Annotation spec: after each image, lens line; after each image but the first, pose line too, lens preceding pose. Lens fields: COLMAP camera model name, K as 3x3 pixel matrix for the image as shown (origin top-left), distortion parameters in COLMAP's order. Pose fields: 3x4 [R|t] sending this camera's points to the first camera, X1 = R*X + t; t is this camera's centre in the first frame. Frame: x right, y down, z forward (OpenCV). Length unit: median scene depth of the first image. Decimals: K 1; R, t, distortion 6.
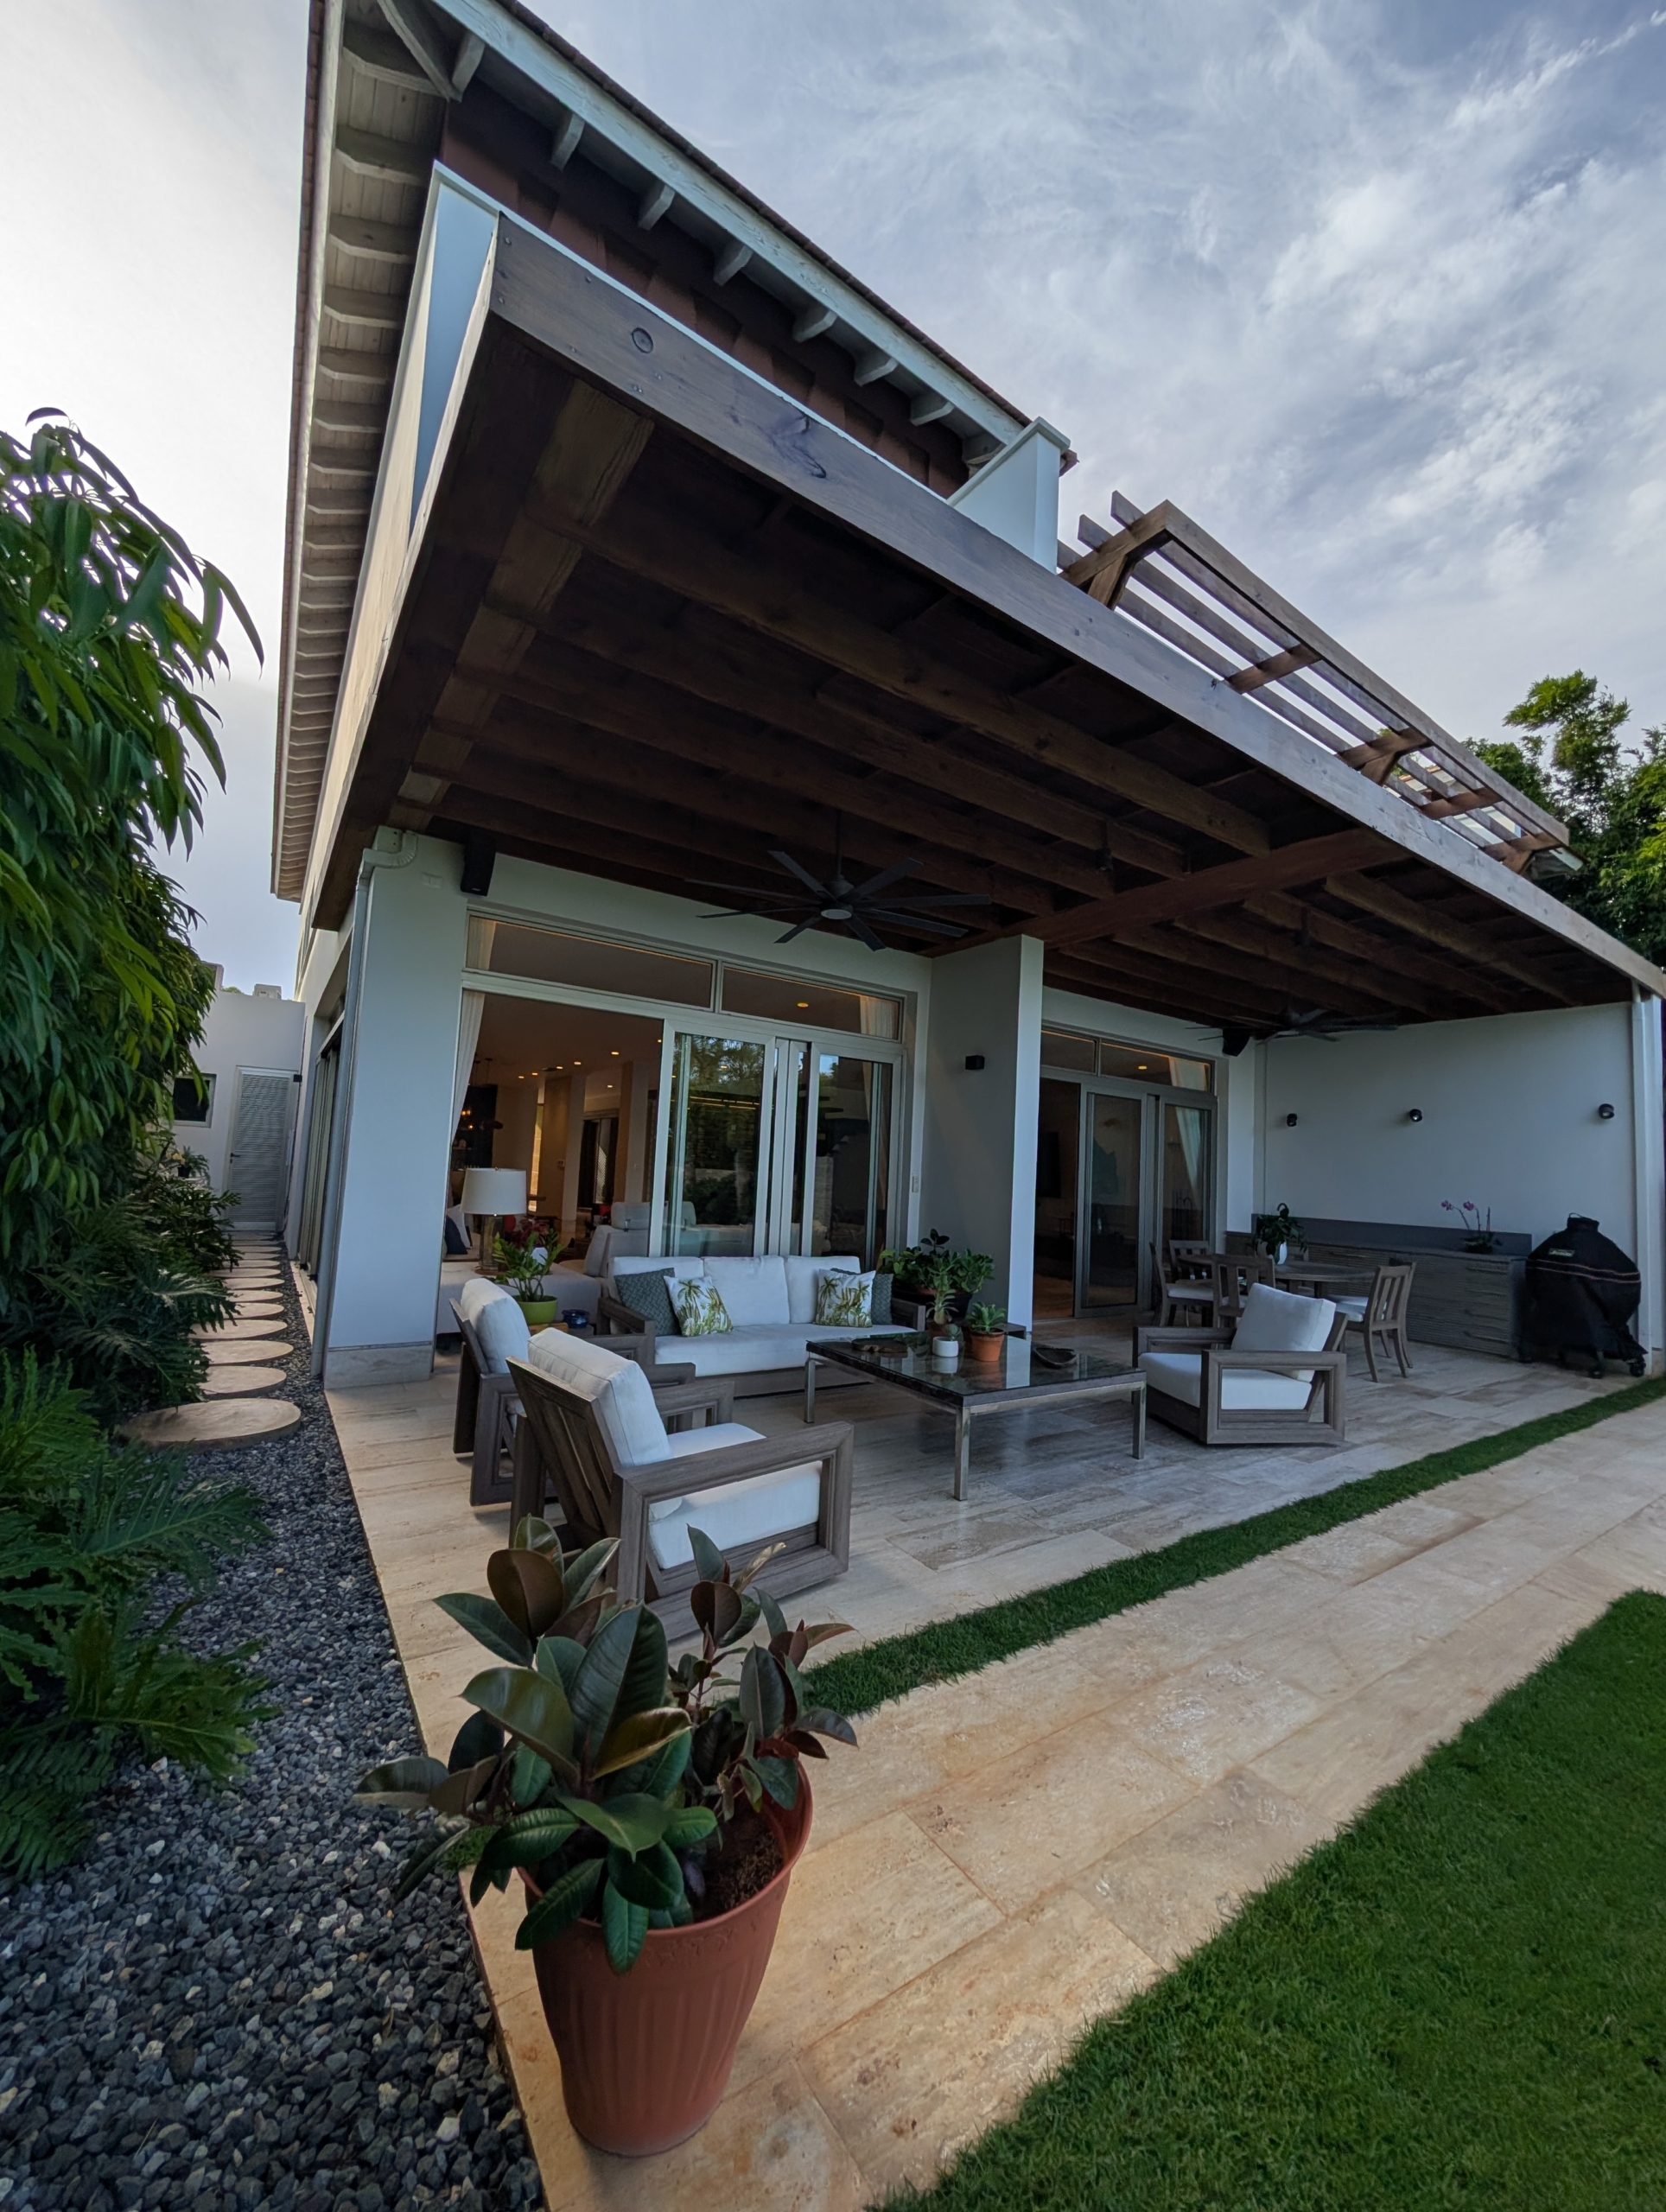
lens RADIAL K [[839.5, 0, 836.5], [0, 839.5, 1103.6], [0, 0, 1]] dist [-0.000214, 0.000097]
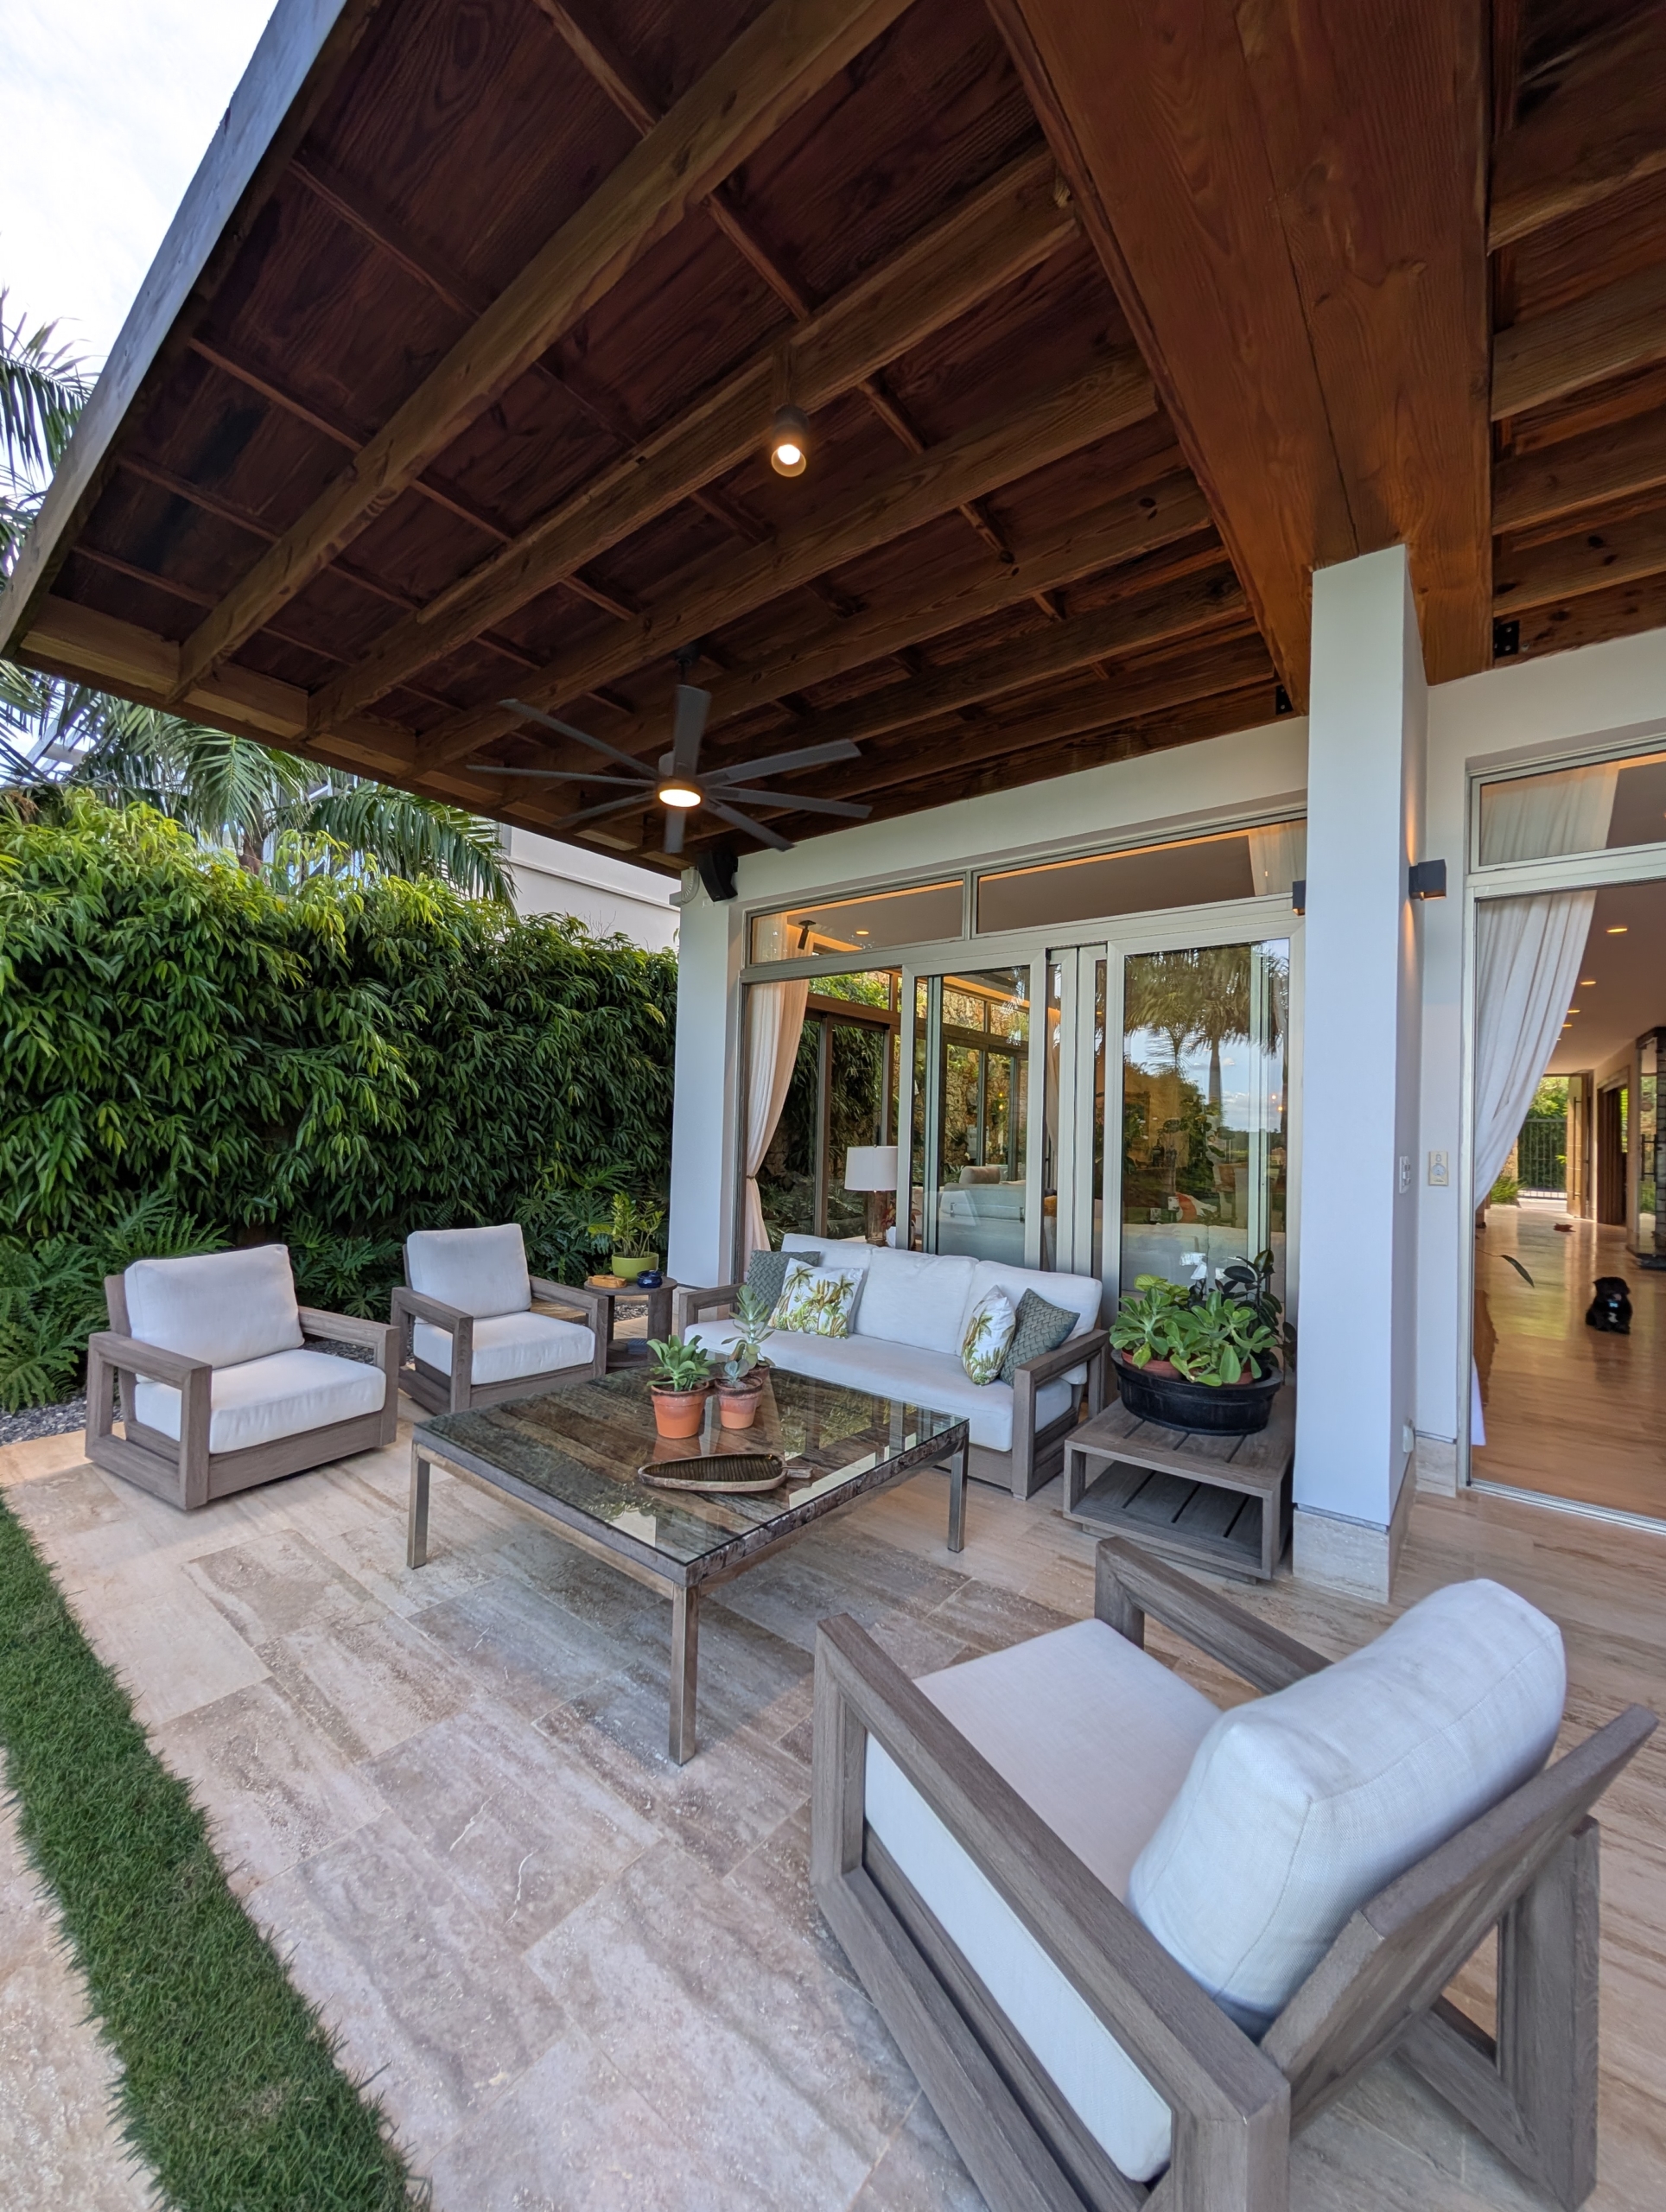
lens RADIAL K [[839.5, 0, 839.7], [0, 839.5, 1111.0], [0, 0, 1]] dist [-0.000214, 0.000097]
pose [[0.305119, -0.059419, -0.950459, 0.950451], [0.061154, 0.997214, -0.042710, 0.131309], [0.950349, -0.045093, 0.307903, 1.117478]]
